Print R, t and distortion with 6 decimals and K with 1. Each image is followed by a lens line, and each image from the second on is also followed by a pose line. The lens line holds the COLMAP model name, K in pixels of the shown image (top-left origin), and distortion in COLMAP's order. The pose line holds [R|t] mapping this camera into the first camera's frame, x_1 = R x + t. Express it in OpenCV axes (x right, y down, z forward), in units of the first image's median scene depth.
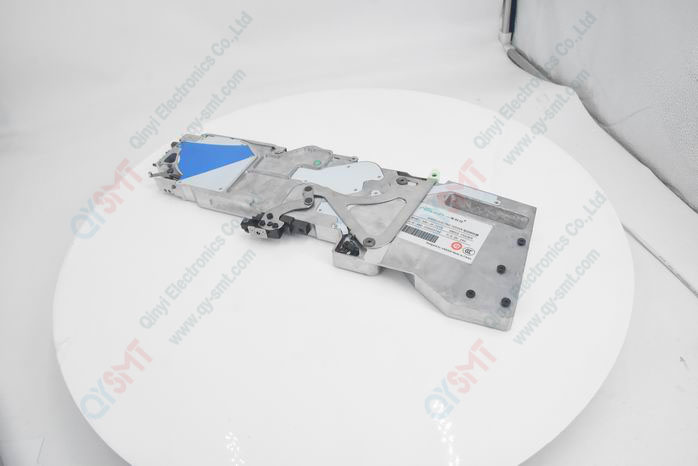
lens RADIAL K [[479.4, 0, 349.0], [0, 479.4, 233.0], [0, 0, 1]] dist [-0.139763, 0.065911]
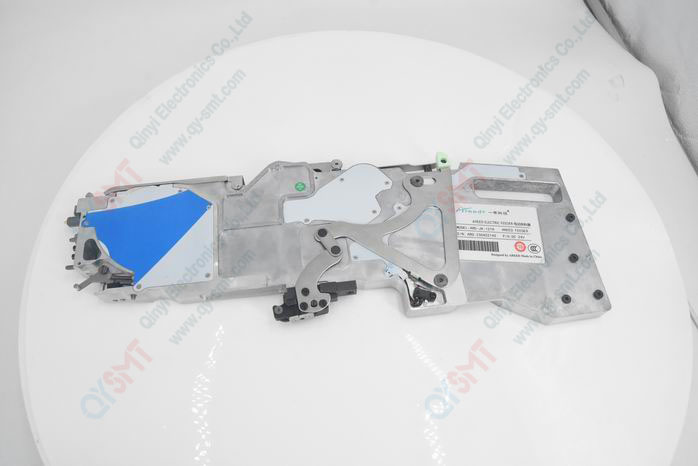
lens RADIAL K [[479.4, 0, 349.0], [0, 479.4, 233.0], [0, 0, 1]] dist [-0.139763, 0.065911]
pose [[0.854933, -0.396078, 0.334981, -0.334100], [0.275423, 0.893810, 0.353902, -0.384824], [-0.439582, -0.210301, 0.873236, 0.314294]]
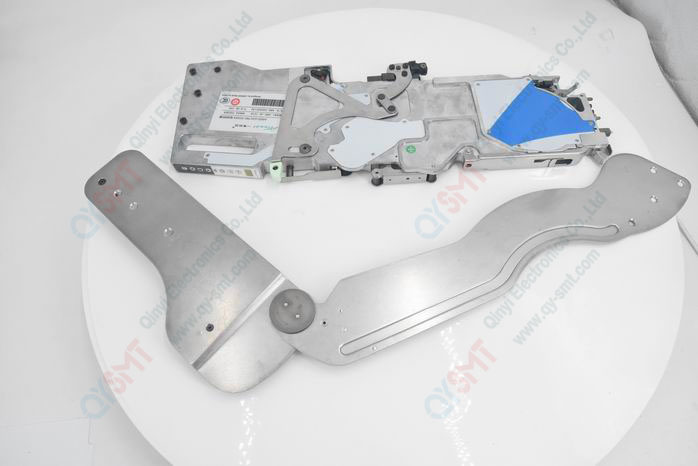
lens RADIAL K [[479.4, 0, 349.0], [0, 479.4, 233.0], [0, 0, 1]] dist [-0.139763, 0.065911]
pose [[-0.892554, 0.443183, -0.083281, 0.198339], [-0.204684, -0.233605, 0.950543, -1.127739], [0.401810, 0.865458, 0.299218, 0.960298]]
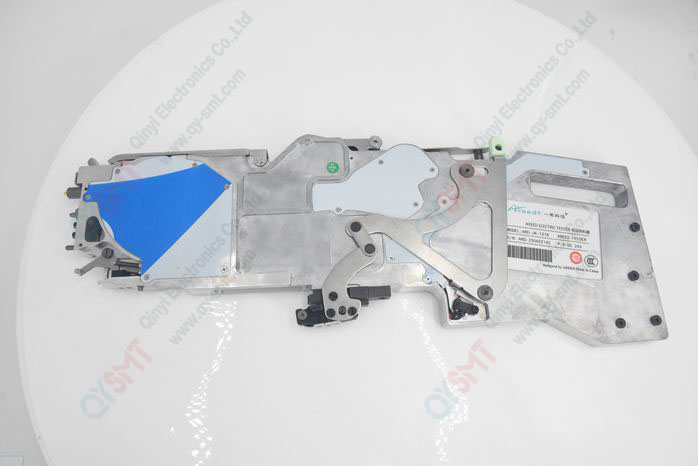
lens RADIAL K [[479.4, 0, 349.0], [0, 479.4, 233.0], [0, 0, 1]] dist [-0.139763, 0.065911]
pose [[0.889087, -0.380575, 0.254336, -0.292538], [0.221794, 0.844232, 0.487934, -0.455093], [-0.400414, -0.377405, 0.835005, 0.454490]]
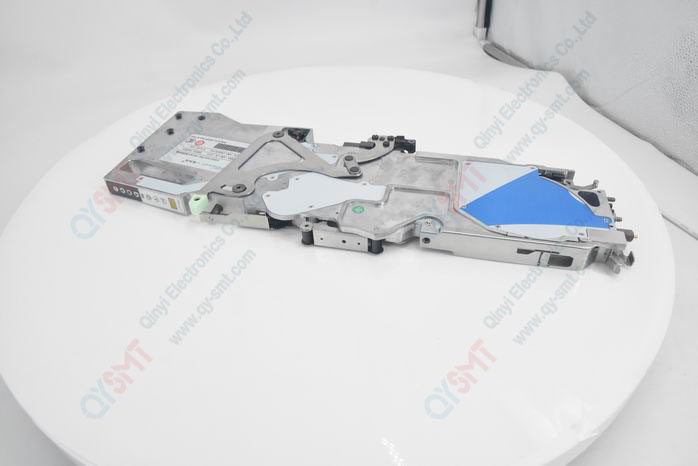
lens RADIAL K [[479.4, 0, 349.0], [0, 479.4, 233.0], [0, 0, 1]] dist [-0.139763, 0.065911]
pose [[-0.978796, 0.198502, -0.050551, -0.014029], [-0.025579, 0.126406, 0.991649, -0.949340], [0.203234, 0.971915, -0.118648, 1.286721]]
